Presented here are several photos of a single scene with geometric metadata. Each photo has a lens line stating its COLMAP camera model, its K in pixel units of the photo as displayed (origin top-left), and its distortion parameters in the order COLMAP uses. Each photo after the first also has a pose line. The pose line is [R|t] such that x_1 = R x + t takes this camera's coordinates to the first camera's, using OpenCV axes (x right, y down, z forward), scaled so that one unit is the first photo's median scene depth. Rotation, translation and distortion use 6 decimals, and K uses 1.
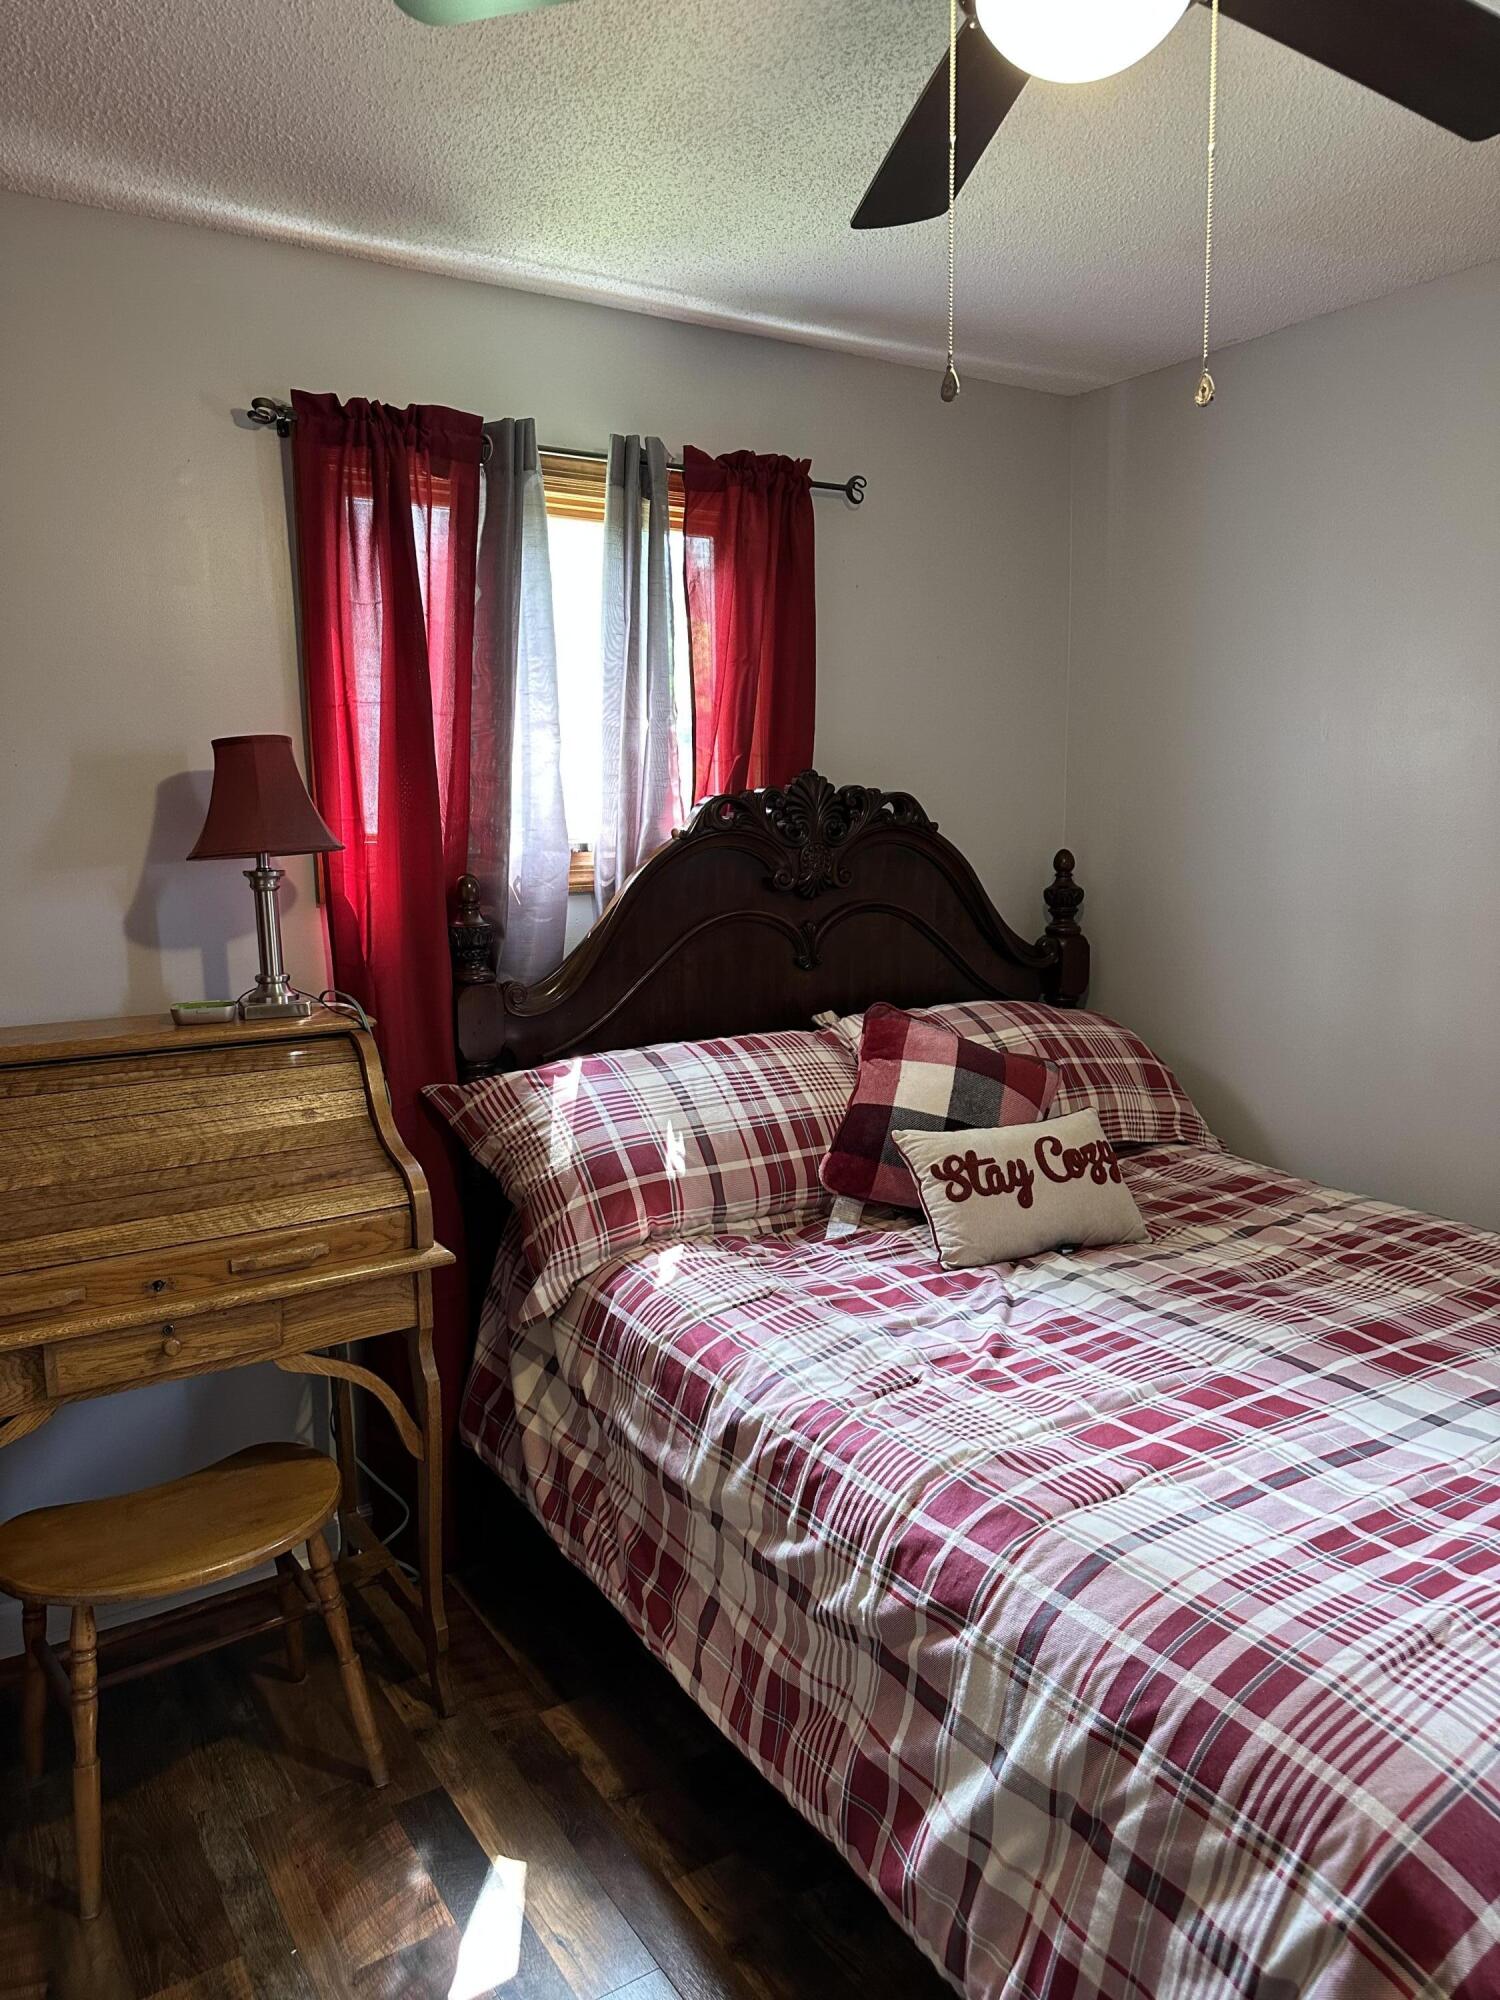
lens RADIAL K [[1411.8, 0, 758.1], [0, 1411.8, 998.9], [0, 0, 1]] dist [0.009088, -0.018441]
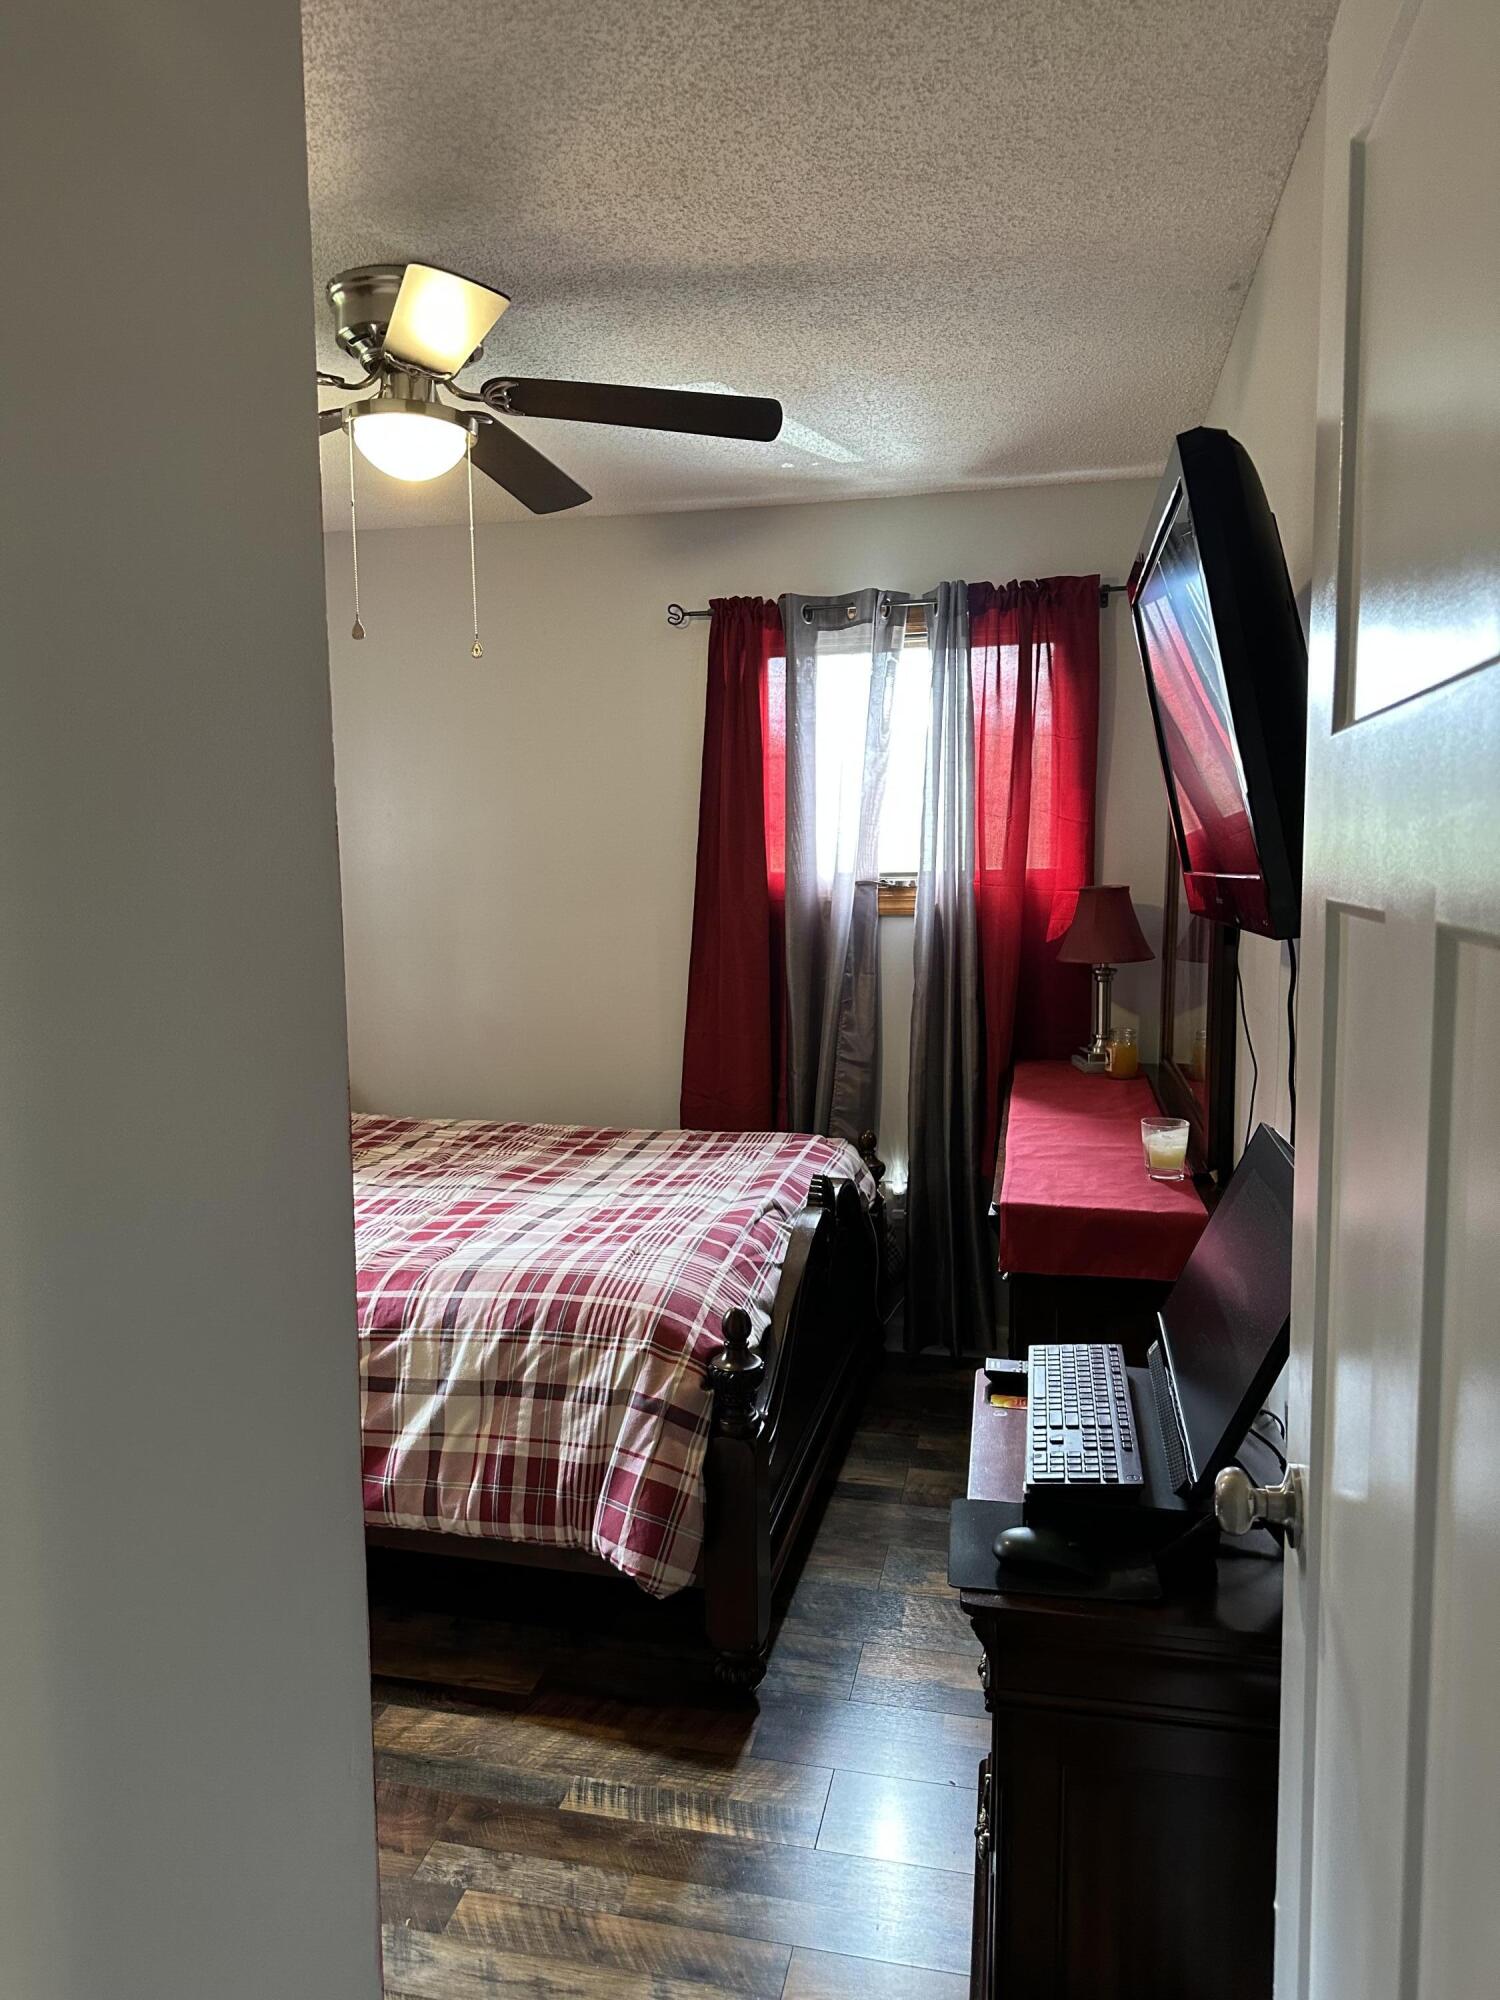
lens RADIAL K [[1411.8, 0, 752.3], [0, 1411.8, 989.4], [0, 0, 1]] dist [0.009088, -0.018441]
pose [[0.705173, -0.063773, 0.706162, -0.773042], [0.099406, 0.995002, -0.009409, 0.087134], [-0.702033, 0.076832, 0.707988, -0.581949]]
